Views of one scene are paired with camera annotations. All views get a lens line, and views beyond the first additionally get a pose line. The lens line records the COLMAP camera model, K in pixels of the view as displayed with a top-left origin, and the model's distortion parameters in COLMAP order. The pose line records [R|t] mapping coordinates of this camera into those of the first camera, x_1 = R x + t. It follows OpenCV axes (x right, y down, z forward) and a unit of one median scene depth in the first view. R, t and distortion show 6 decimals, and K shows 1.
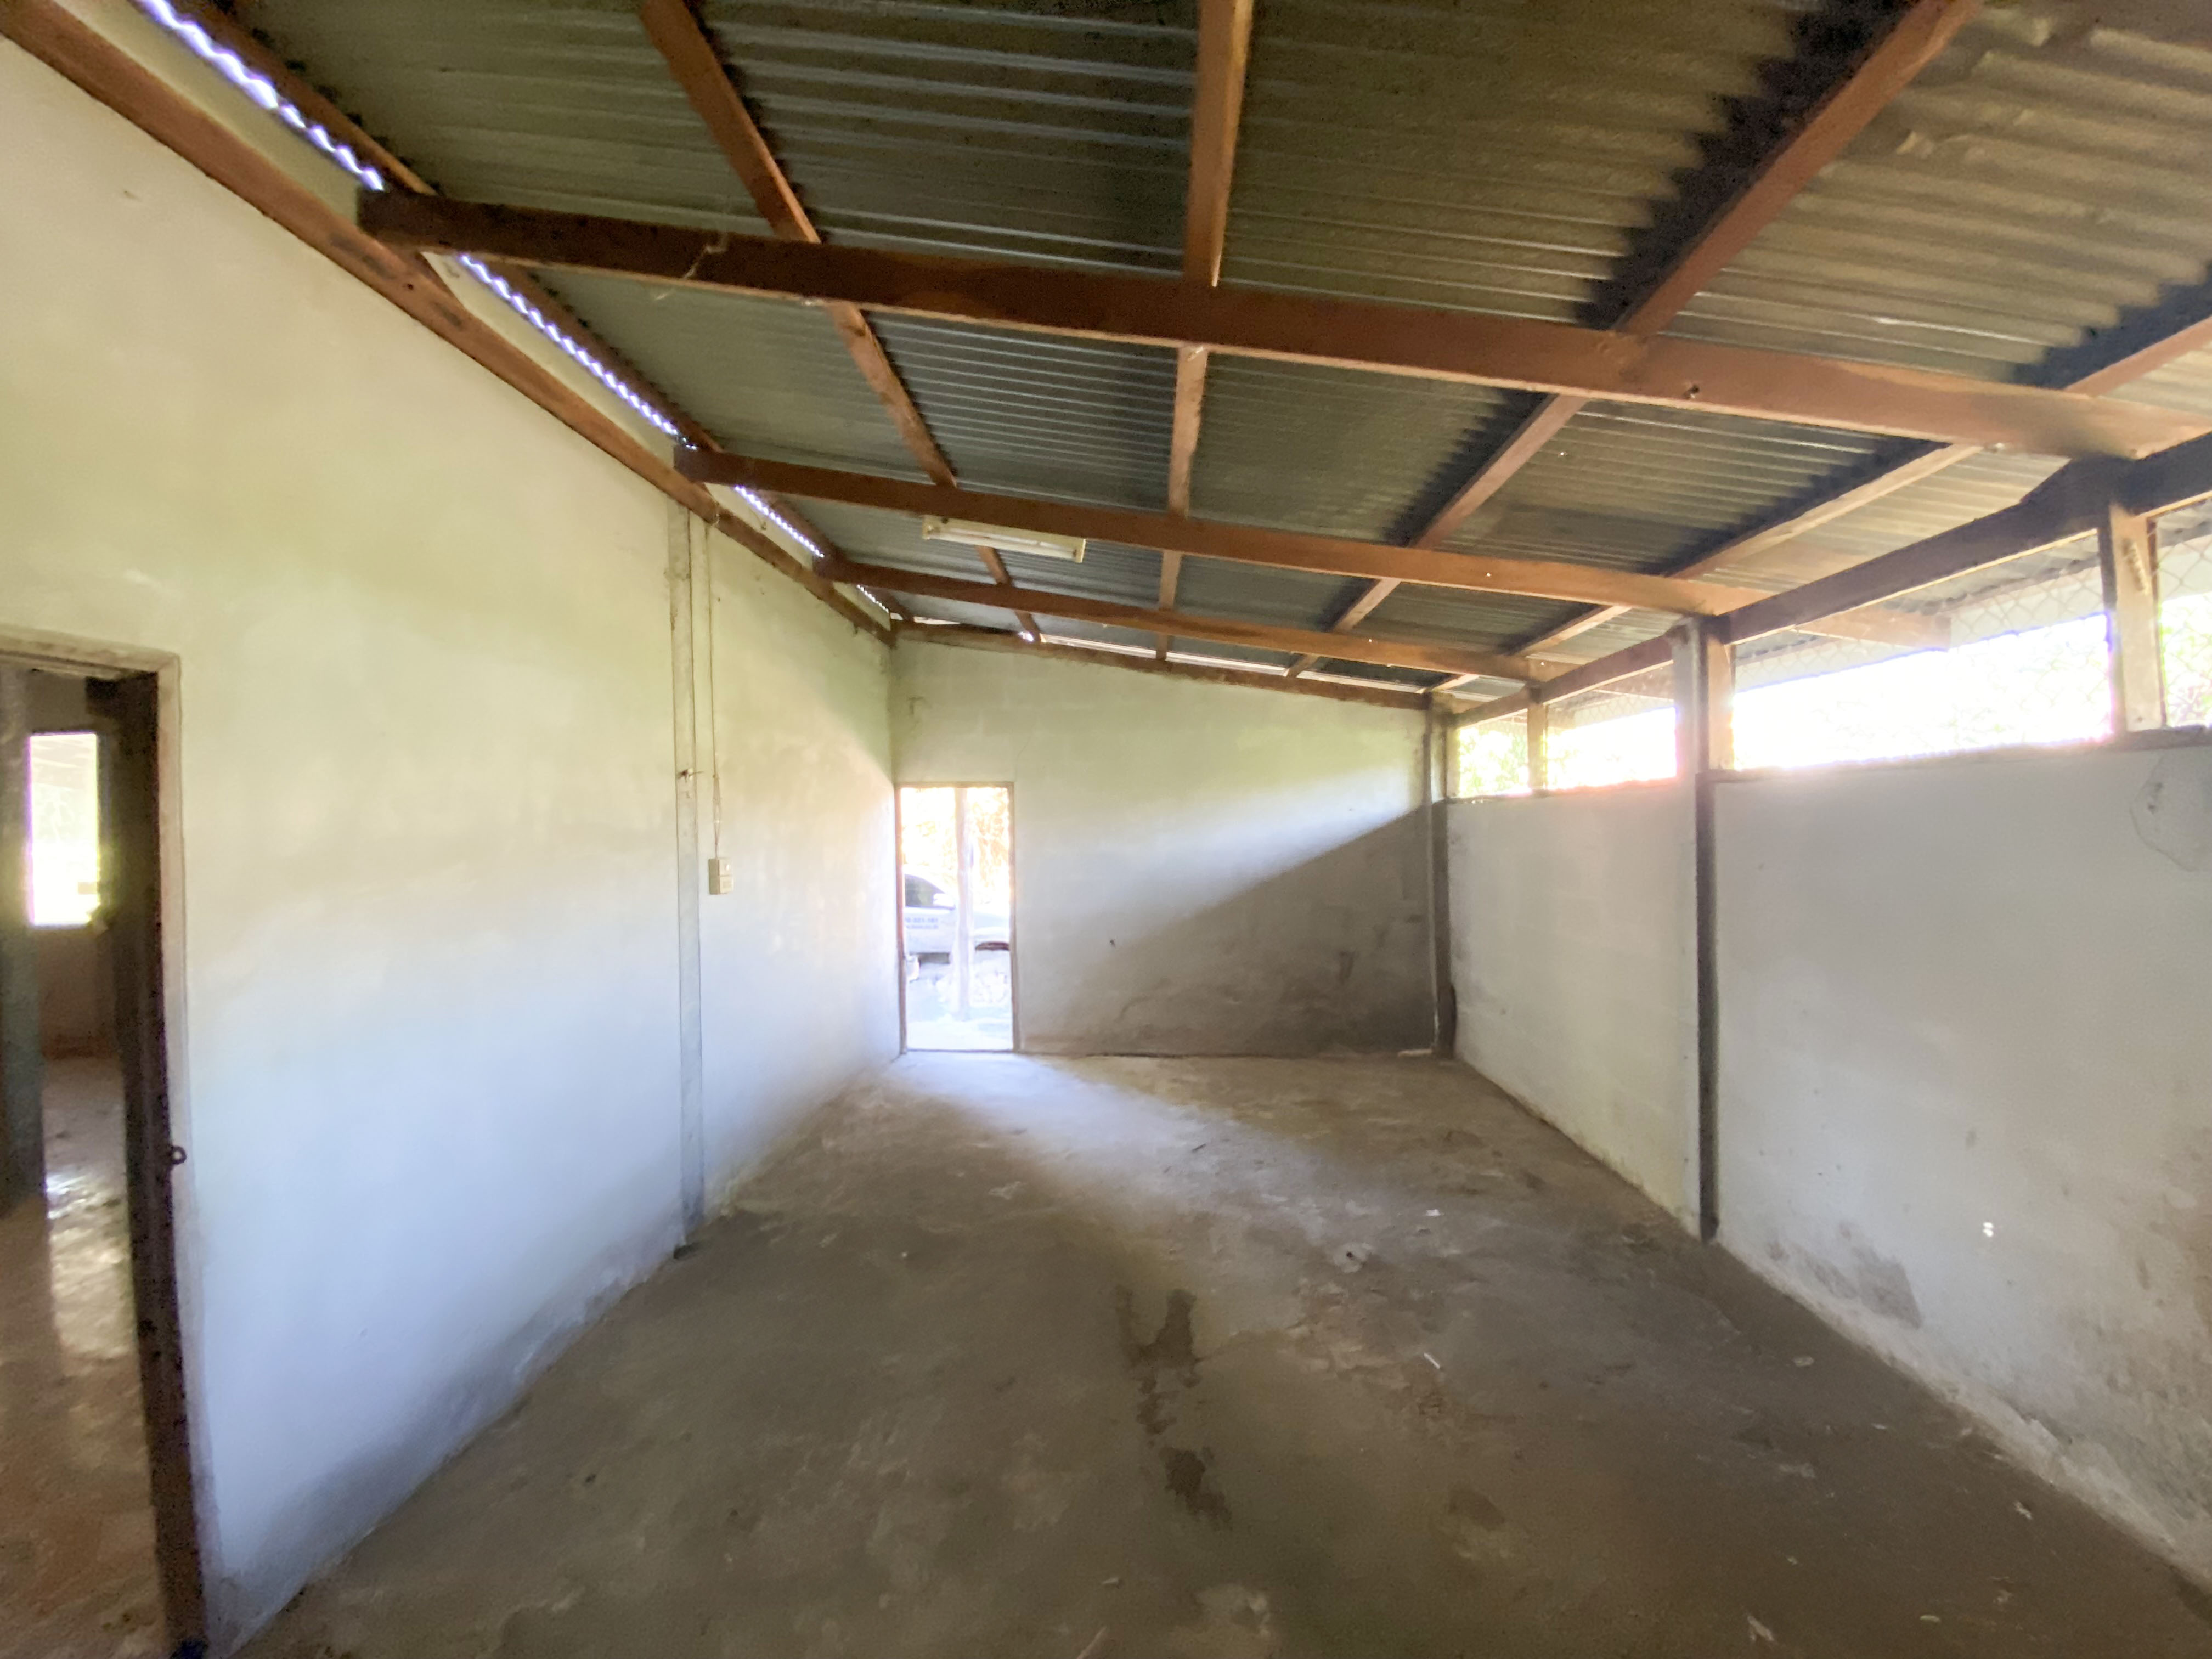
lens RADIAL K [[843.0, 0, 1106.0], [0, 843.0, 829.5], [0, 0, 1]] dist [-0.043309, -0.000196]
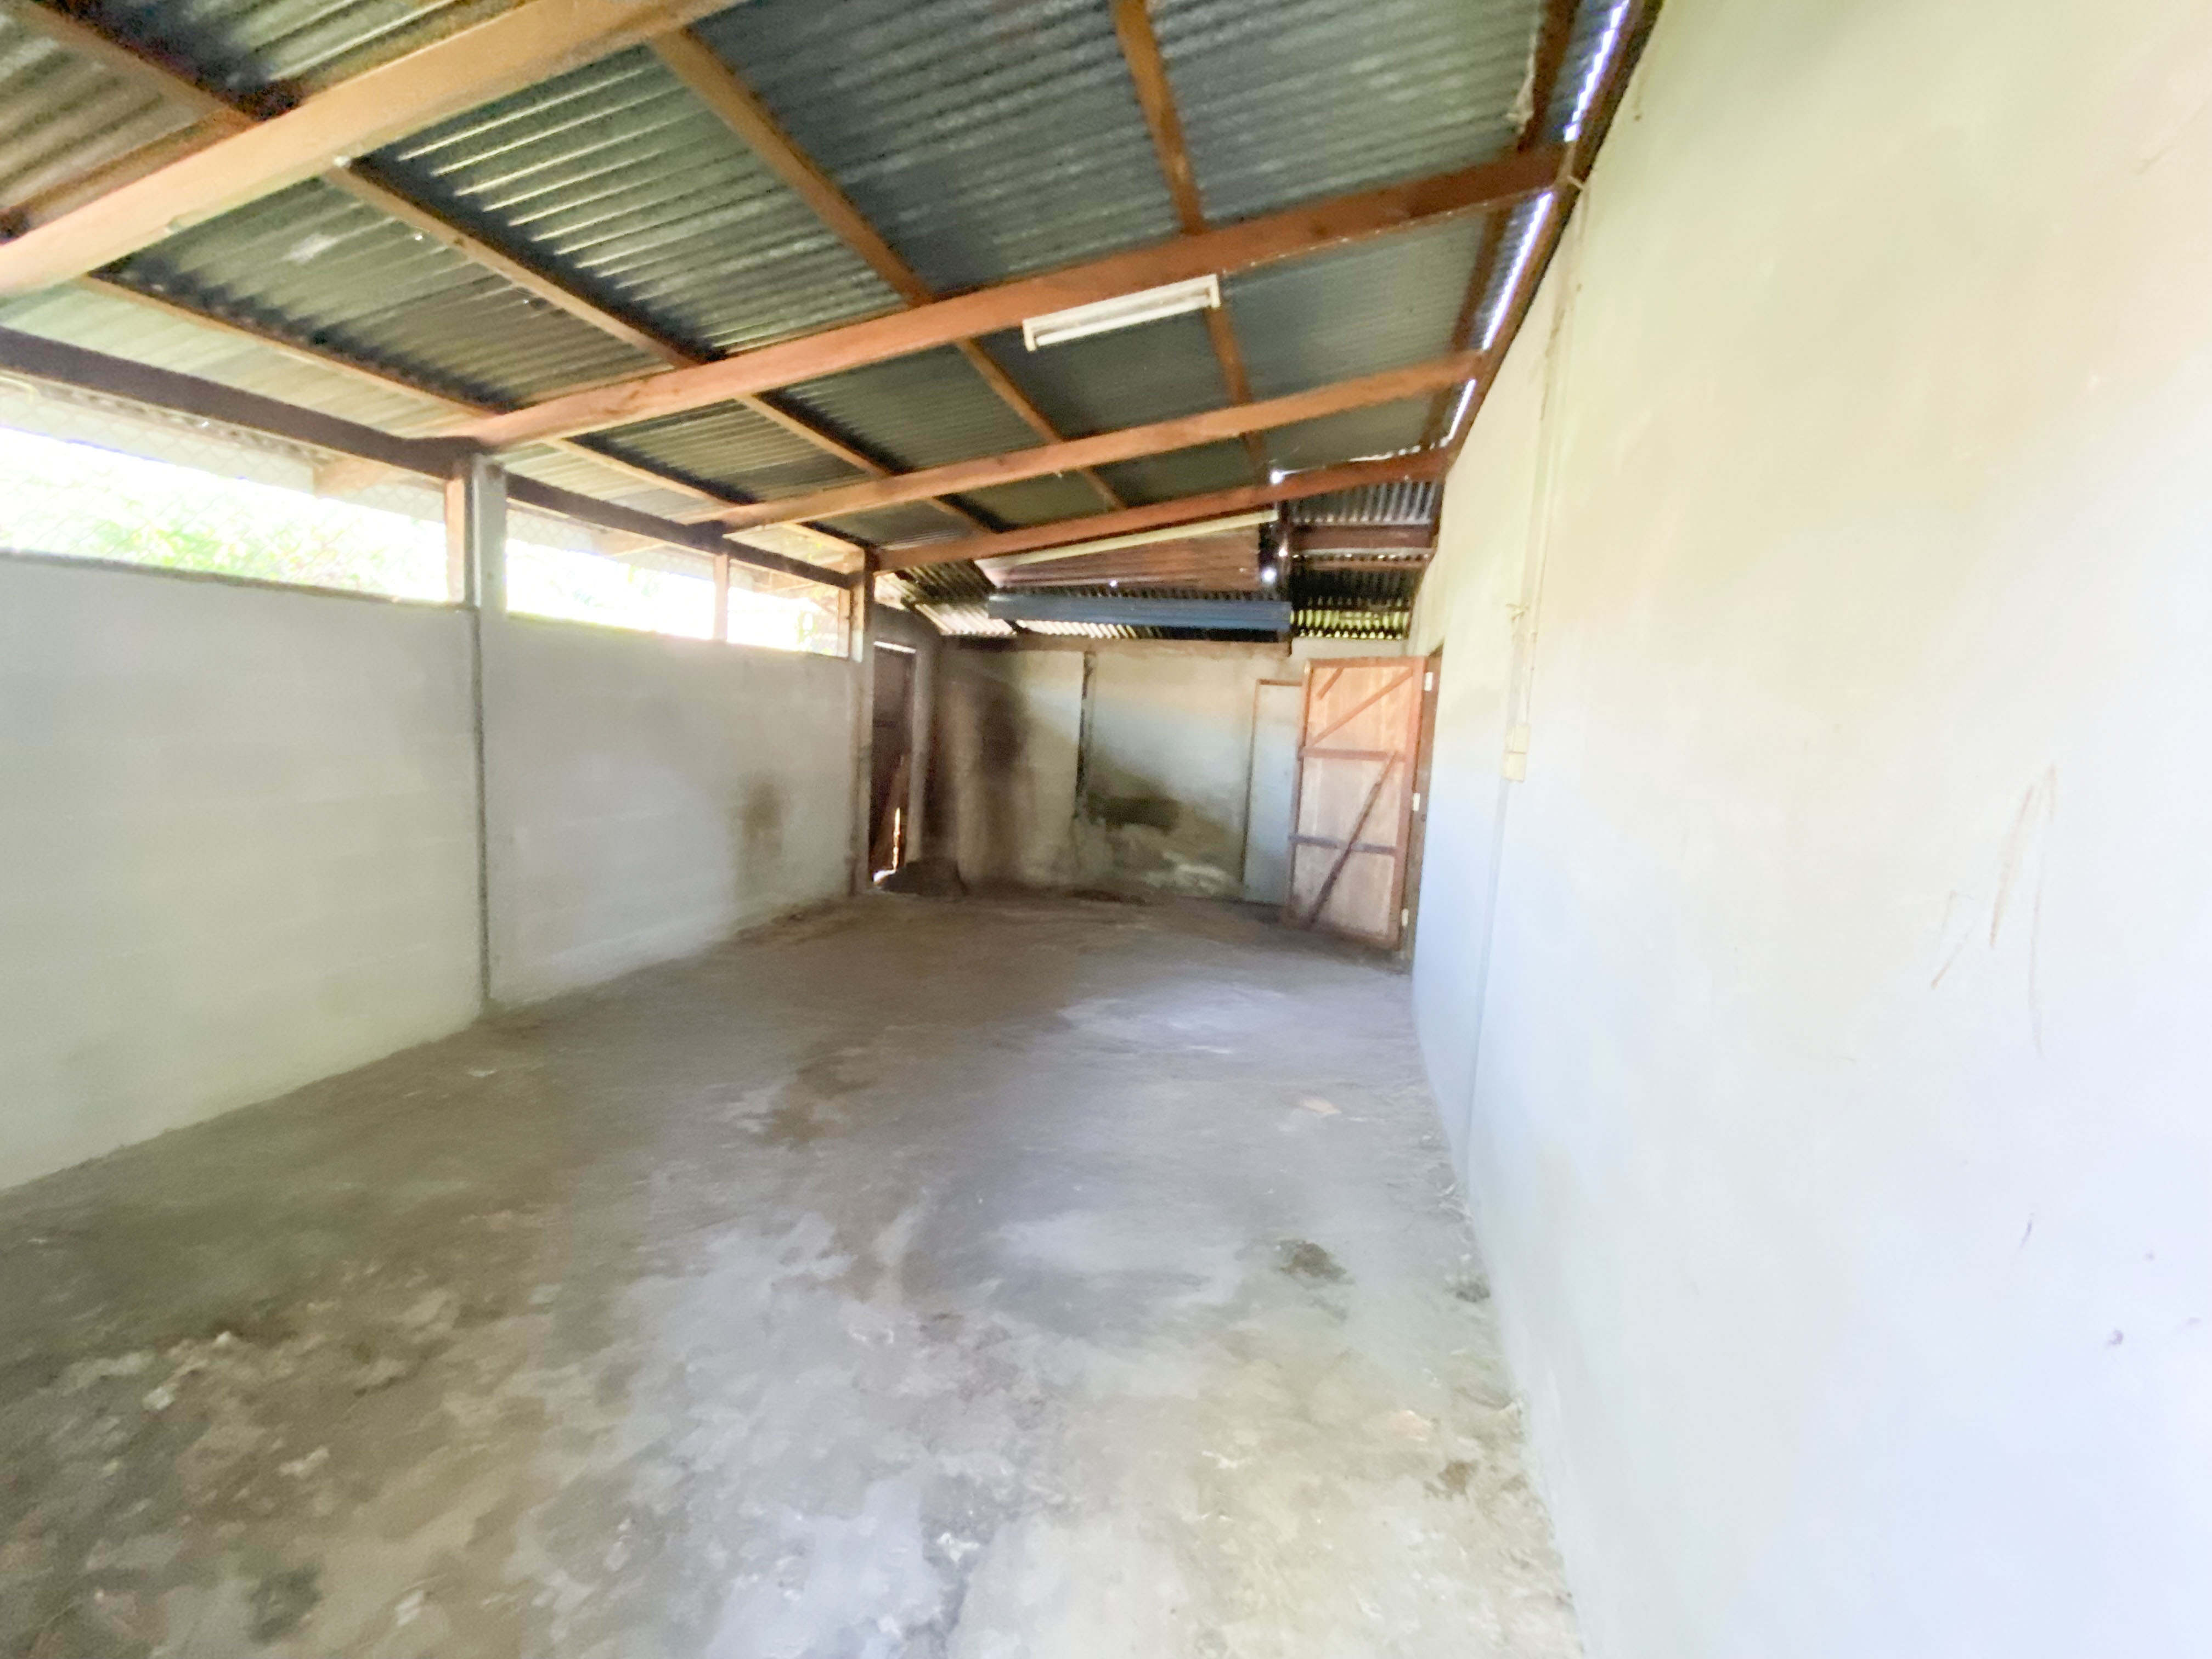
lens RADIAL K [[843.0, 0, 1106.0], [0, 843.0, 829.5], [0, 0, 1]] dist [-0.043309, -0.000196]
pose [[-0.981289, -0.049599, 0.186044, -0.202415], [-0.026991, 0.992145, 0.122143, 0.047562], [-0.190641, 0.114836, -0.974920, 1.302067]]
